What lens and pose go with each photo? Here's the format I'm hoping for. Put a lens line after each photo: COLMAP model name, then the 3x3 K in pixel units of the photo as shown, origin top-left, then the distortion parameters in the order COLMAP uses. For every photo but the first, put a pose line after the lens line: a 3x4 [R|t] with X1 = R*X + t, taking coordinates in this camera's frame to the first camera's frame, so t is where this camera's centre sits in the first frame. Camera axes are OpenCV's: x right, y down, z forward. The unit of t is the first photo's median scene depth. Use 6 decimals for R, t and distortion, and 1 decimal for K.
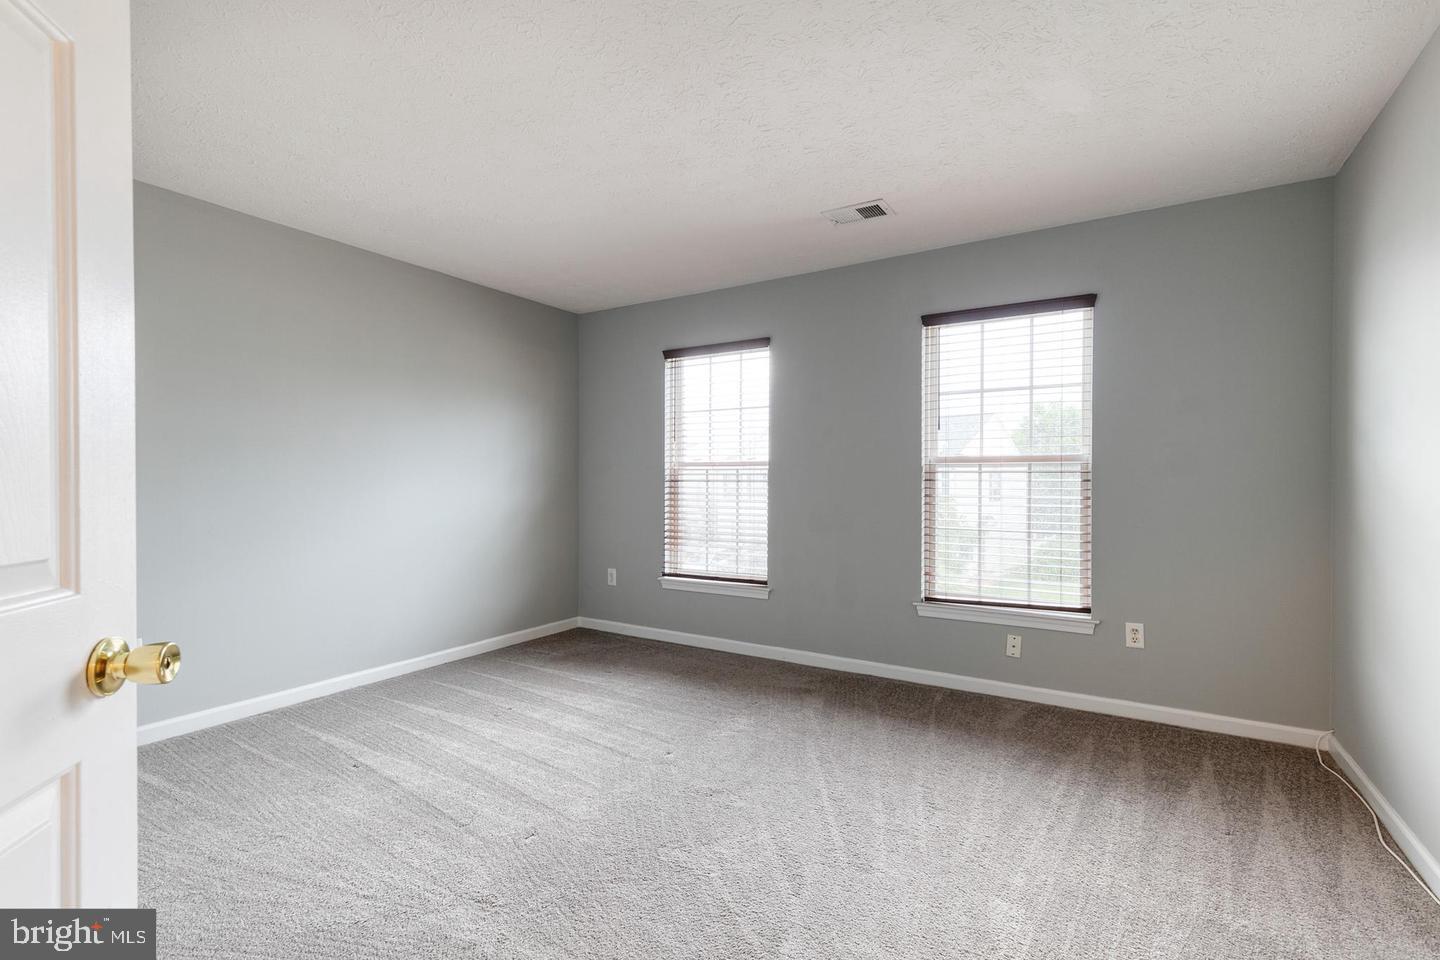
lens RADIAL K [[662.6, 0, 716.7], [0, 662.6, 479.7], [0, 0, 1]] dist [-0.002928, 0.000084]
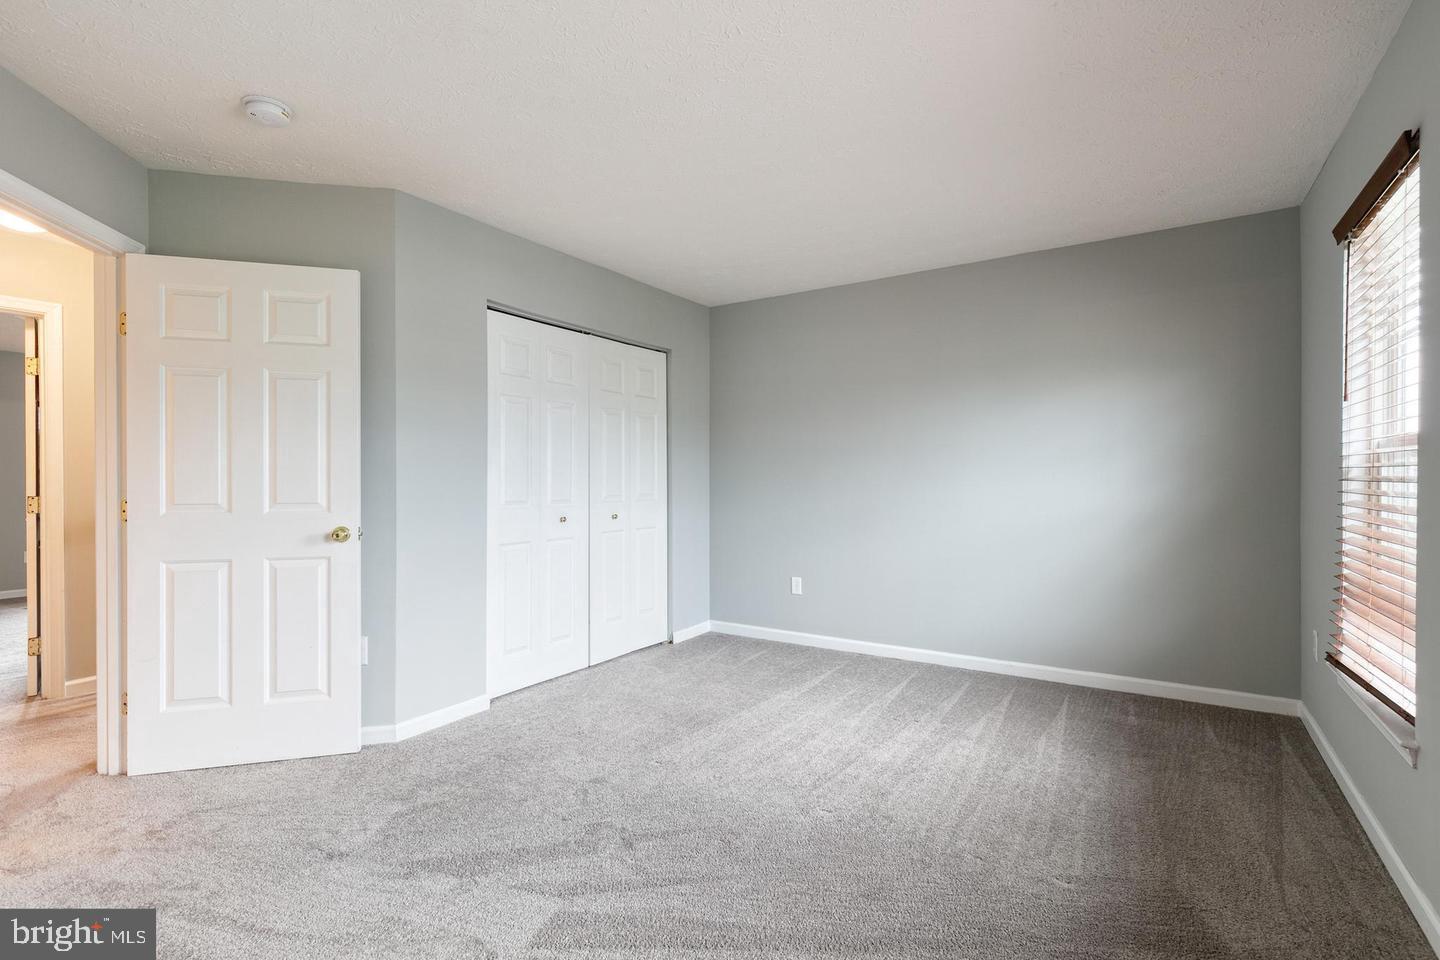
lens RADIAL K [[662.6, 0, 715.8], [0, 662.6, 483.5], [0, 0, 1]] dist [-0.002928, 0.000084]
pose [[-0.036215, 0.012638, -0.999264, 0.609207], [0.010768, 0.999867, 0.012255, -0.007632], [0.999286, -0.010316, -0.036347, 0.718189]]
